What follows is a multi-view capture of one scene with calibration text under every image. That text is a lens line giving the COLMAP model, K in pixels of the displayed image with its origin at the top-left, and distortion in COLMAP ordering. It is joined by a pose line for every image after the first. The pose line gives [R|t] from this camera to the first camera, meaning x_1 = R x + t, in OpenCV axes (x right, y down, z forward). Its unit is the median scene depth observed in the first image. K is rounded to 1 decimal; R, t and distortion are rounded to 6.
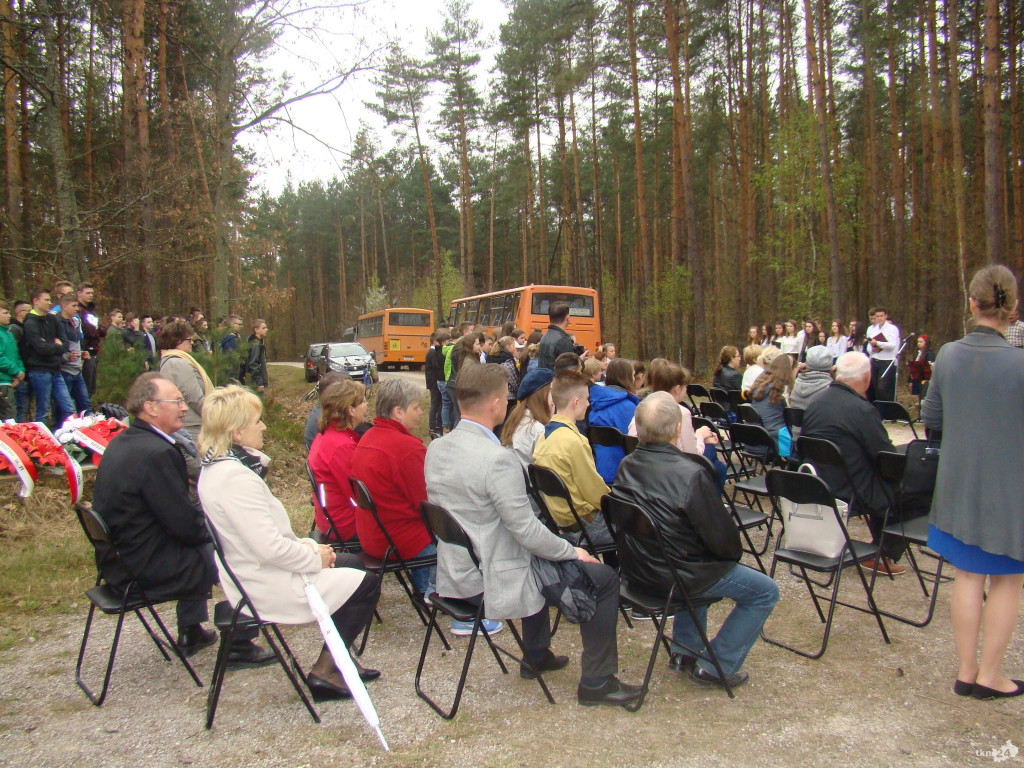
lens RADIAL K [[967.2, 0, 508.2], [0, 967.2, 375.1], [0, 0, 1]] dist [-0.128271, 0.000000]
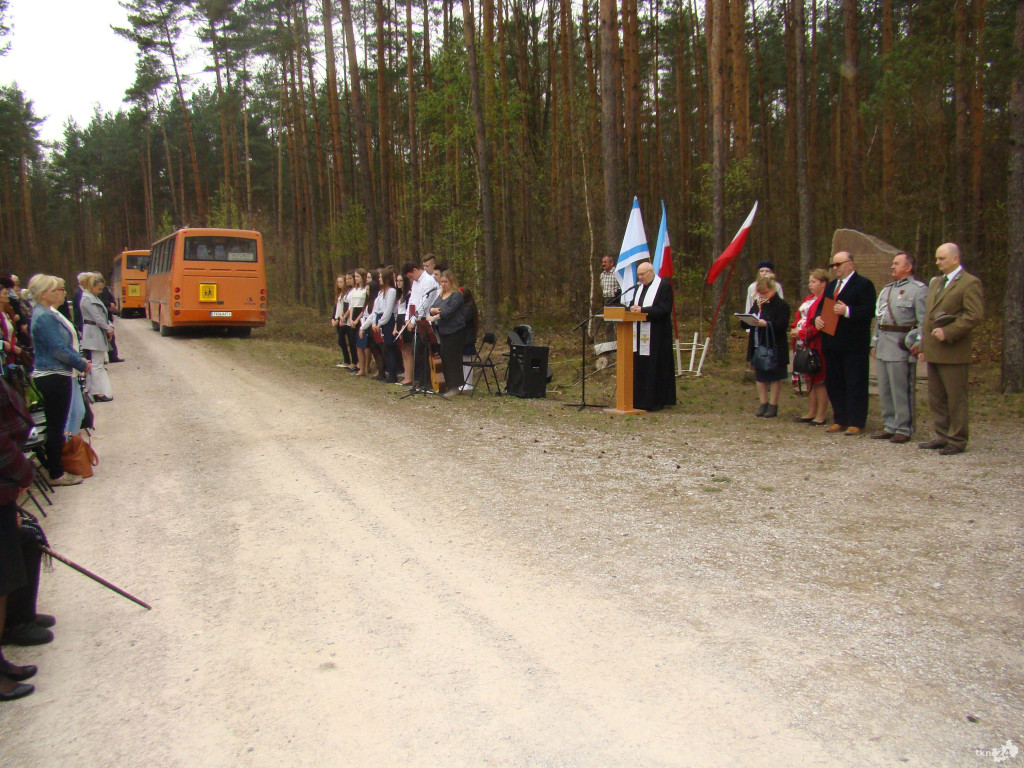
lens RADIAL K [[967.2, 0, 515.1], [0, 967.2, 387.3], [0, 0, 1]] dist [-0.128271, 0.000000]
pose [[0.990443, -0.020549, 0.136380, 0.200369], [0.009601, 0.996712, 0.080453, -0.012532], [-0.137585, -0.078375, 0.987384, 0.066652]]
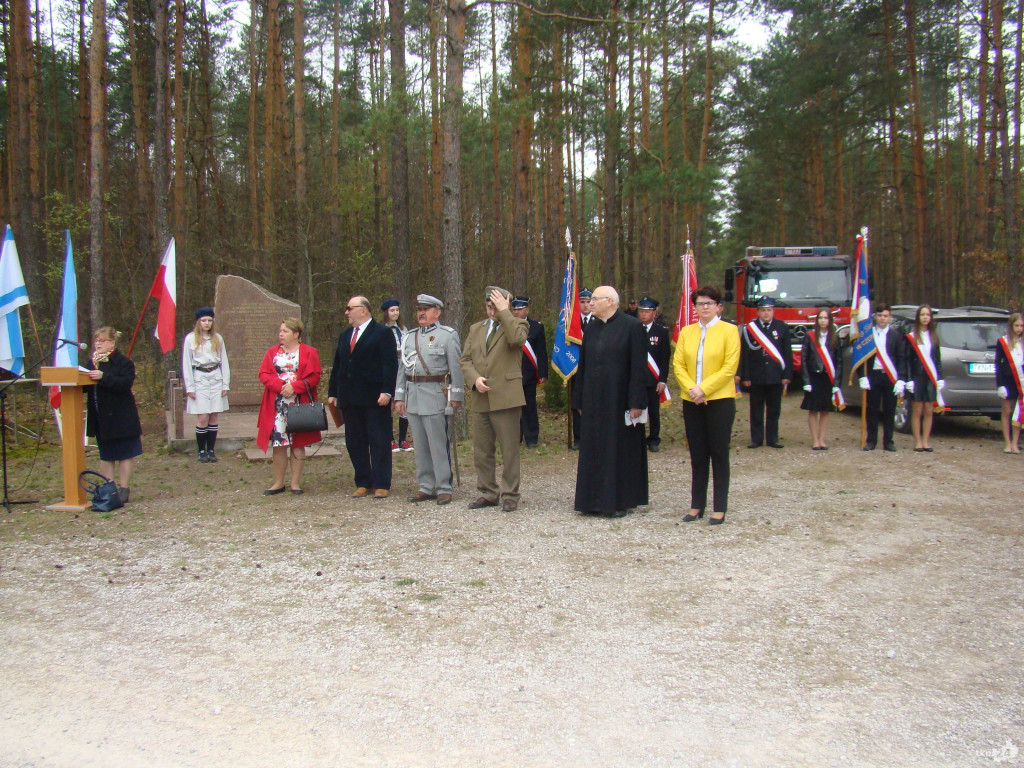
lens RADIAL K [[967.2, 0, 511.3], [0, 967.2, 384.1], [0, 0, 1]] dist [-0.128271, 0.000000]
pose [[0.576042, -0.041988, 0.816341, 0.143711], [0.028245, 0.999106, 0.031458, -0.012740], [-0.816932, 0.004937, 0.576712, 0.176591]]
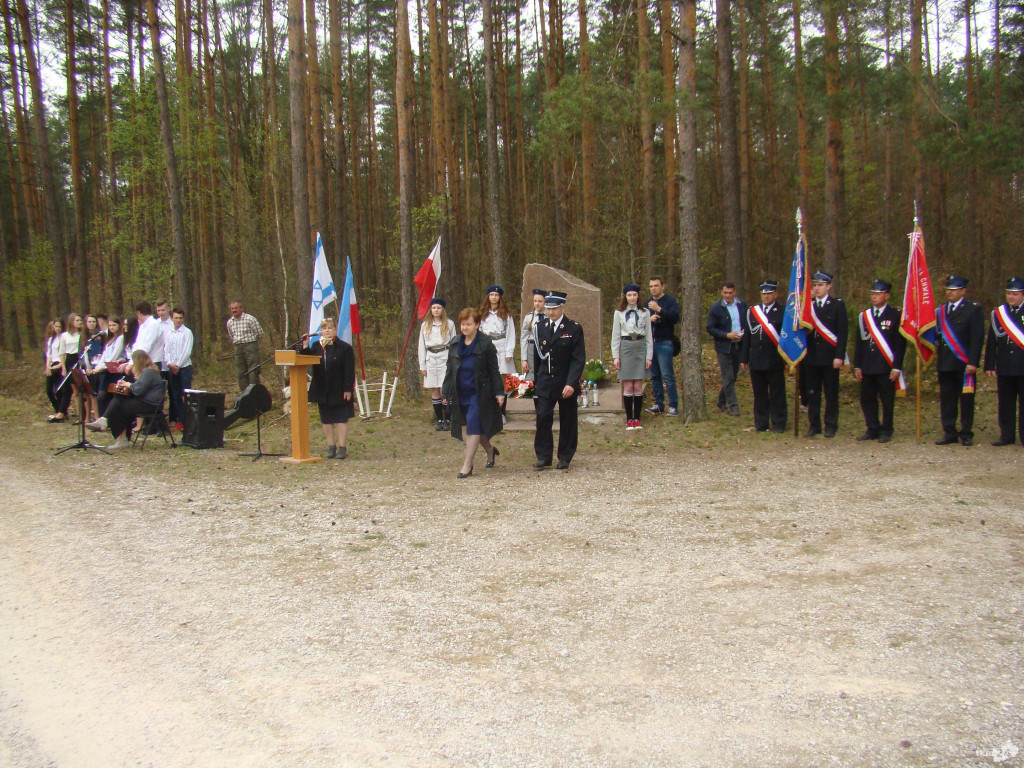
lens RADIAL K [[967.2, 0, 508.1], [0, 967.2, 390.2], [0, 0, 1]] dist [-0.128271, 0.000000]
pose [[0.918264, -0.046830, 0.393190, 0.226773], [0.027757, 0.998152, 0.054057, -0.015307], [-0.394995, -0.038725, 0.917867, 0.077542]]
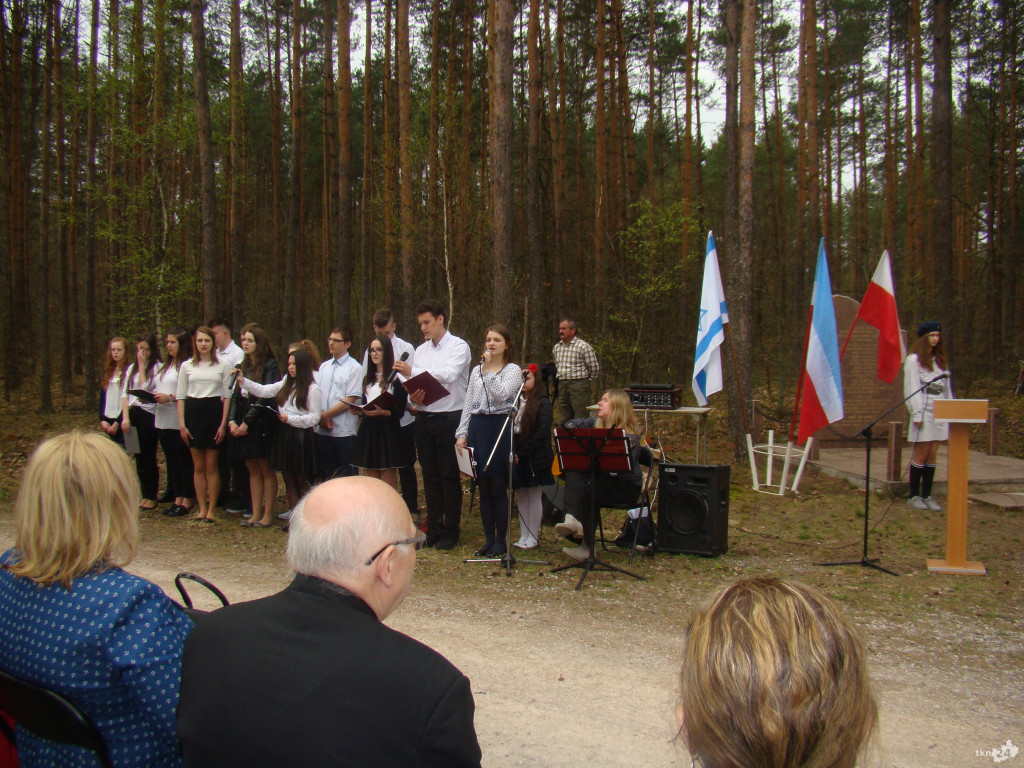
lens RADIAL K [[967.2, 0, 511.2], [0, 967.2, 392.5], [0, 0, 1]] dist [-0.128271, 0.000000]
pose [[0.730539, -0.016579, 0.682669, 0.056142], [0.011421, 0.999862, 0.012061, -0.018876], [-0.682775, -0.001014, 0.730628, 0.351999]]
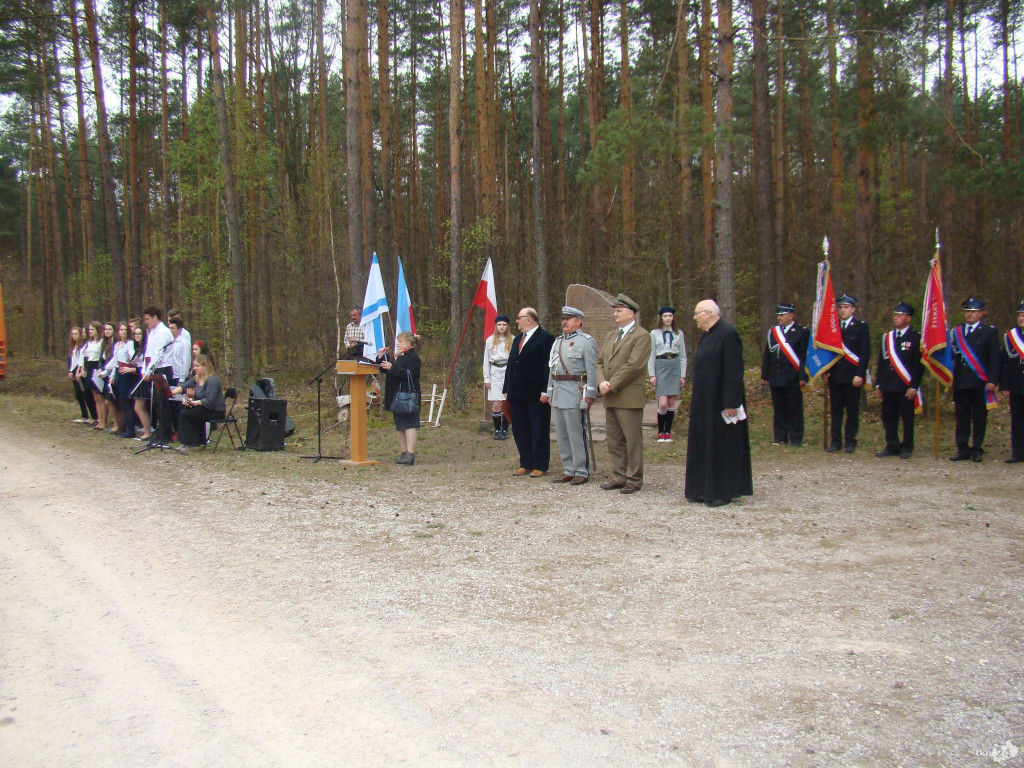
lens RADIAL K [[967.2, 0, 505.2], [0, 967.2, 386.0], [0, 0, 1]] dist [-0.128271, 0.000000]
pose [[0.933281, -0.020130, 0.358582, 0.211656], [0.010388, 0.999523, 0.029074, -0.013377], [-0.358997, -0.023409, 0.933045, 0.053557]]
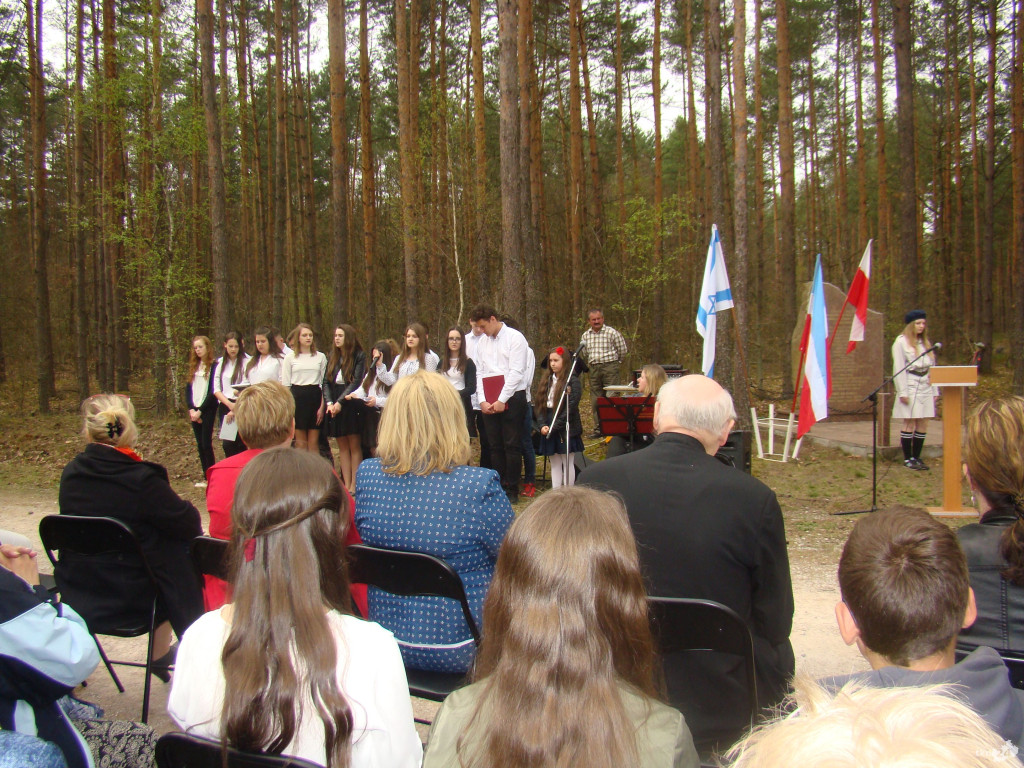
lens RADIAL K [[967.2, 0, 522.2], [0, 967.2, 386.1], [0, 0, 1]] dist [-0.128271, 0.000000]
pose [[0.687334, -0.031332, 0.725665, 0.016239], [0.036248, 0.999304, 0.008814, -0.014251], [-0.725437, 0.020246, 0.687991, 0.350006]]
